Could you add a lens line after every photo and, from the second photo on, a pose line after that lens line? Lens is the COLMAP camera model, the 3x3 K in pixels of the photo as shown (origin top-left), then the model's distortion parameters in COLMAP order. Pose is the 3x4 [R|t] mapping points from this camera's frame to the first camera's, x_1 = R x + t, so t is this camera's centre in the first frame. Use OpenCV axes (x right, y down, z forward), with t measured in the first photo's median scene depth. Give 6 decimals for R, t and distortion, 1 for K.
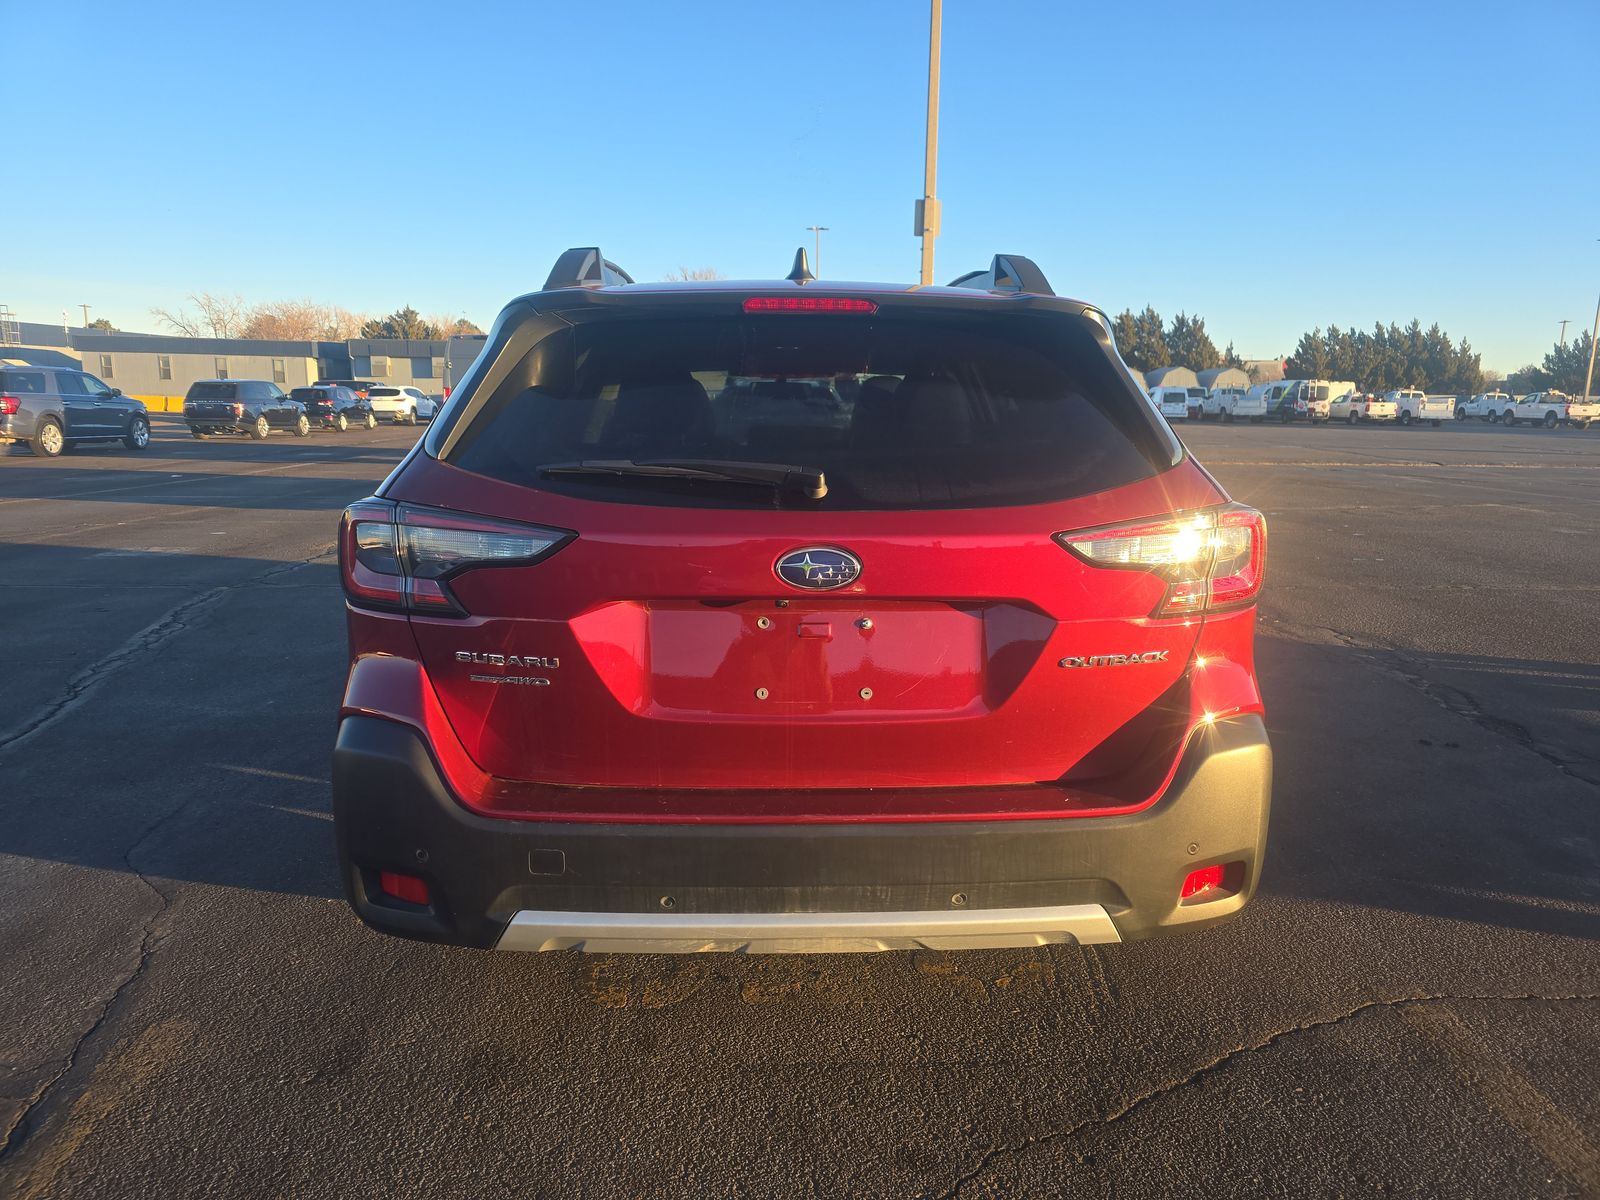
lens RADIAL K [[1082.5, 0, 808.4], [0, 1082.5, 601.0], [0, 0, 1]] dist [0.047100, -0.008934]
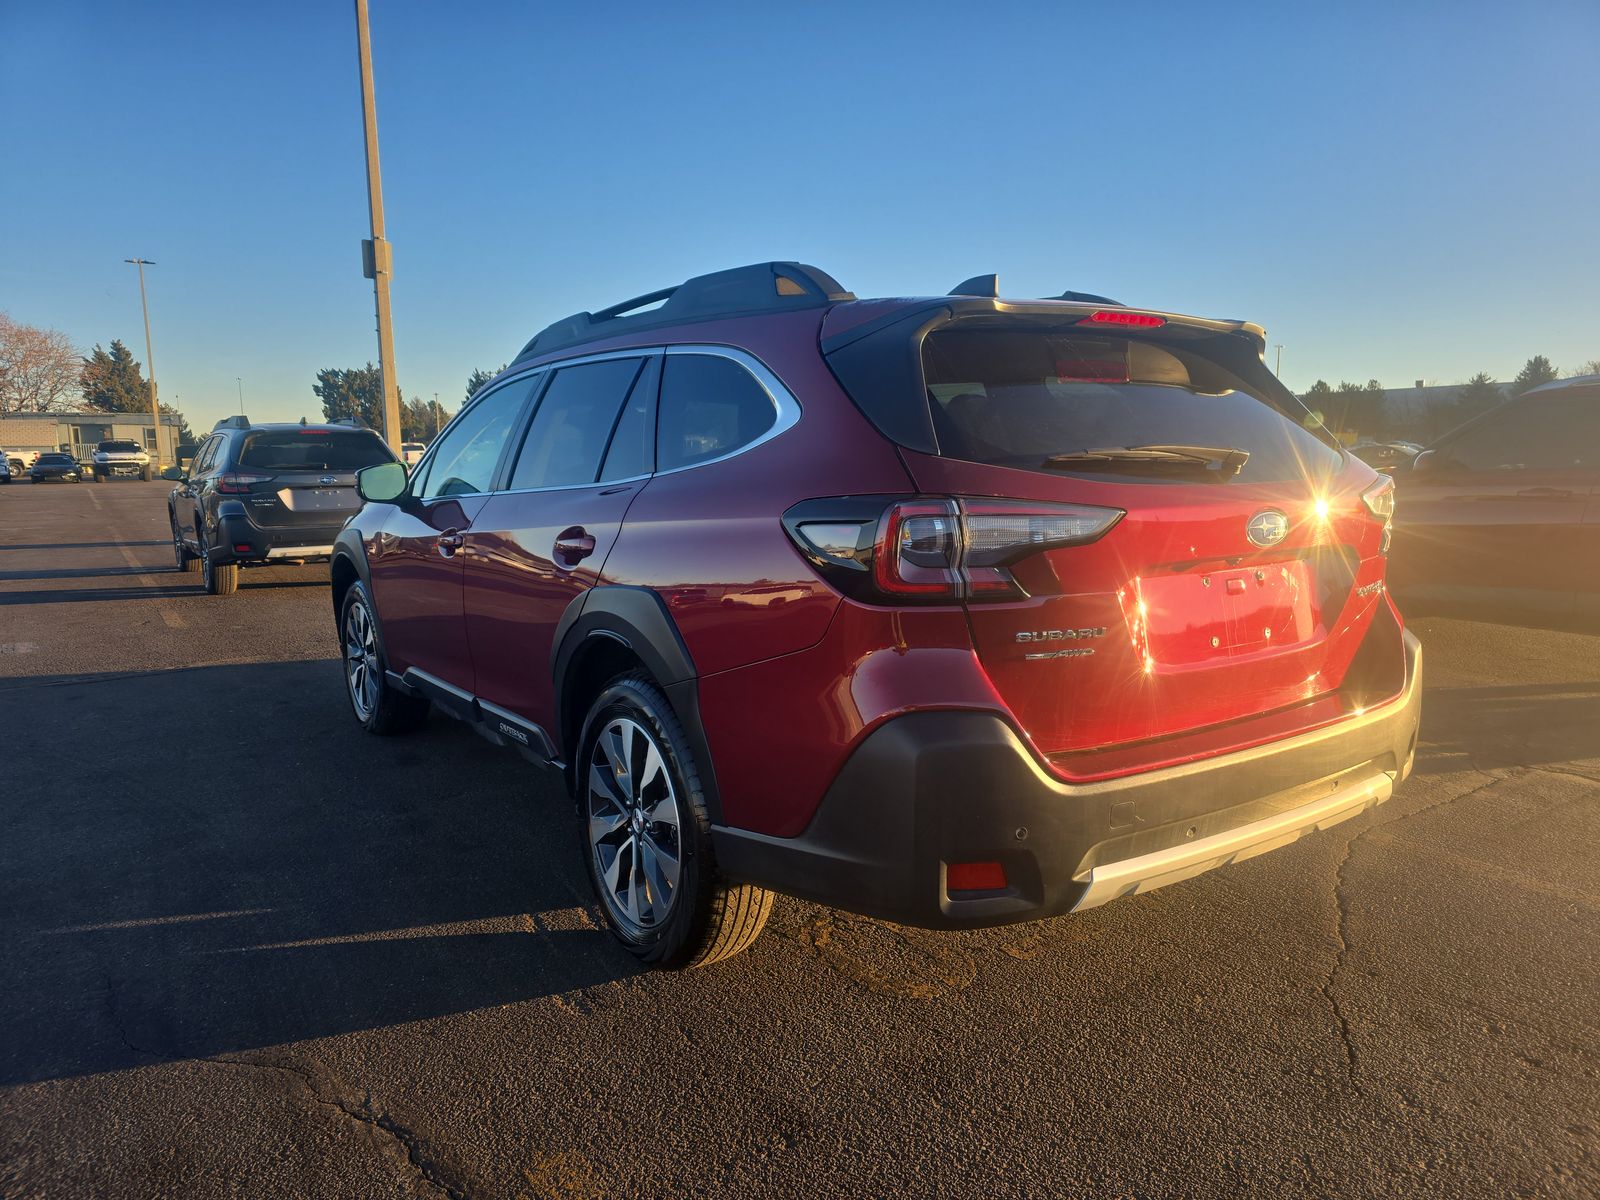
lens RADIAL K [[1082.5, 0, 802.6], [0, 1082.5, 600.7], [0, 0, 1]] dist [0.047100, -0.008934]
pose [[0.833393, -0.086286, 0.545903, -0.870692], [0.114811, 0.993219, -0.018285, 0.008952], [-0.540624, 0.077914, 0.837649, 0.199486]]
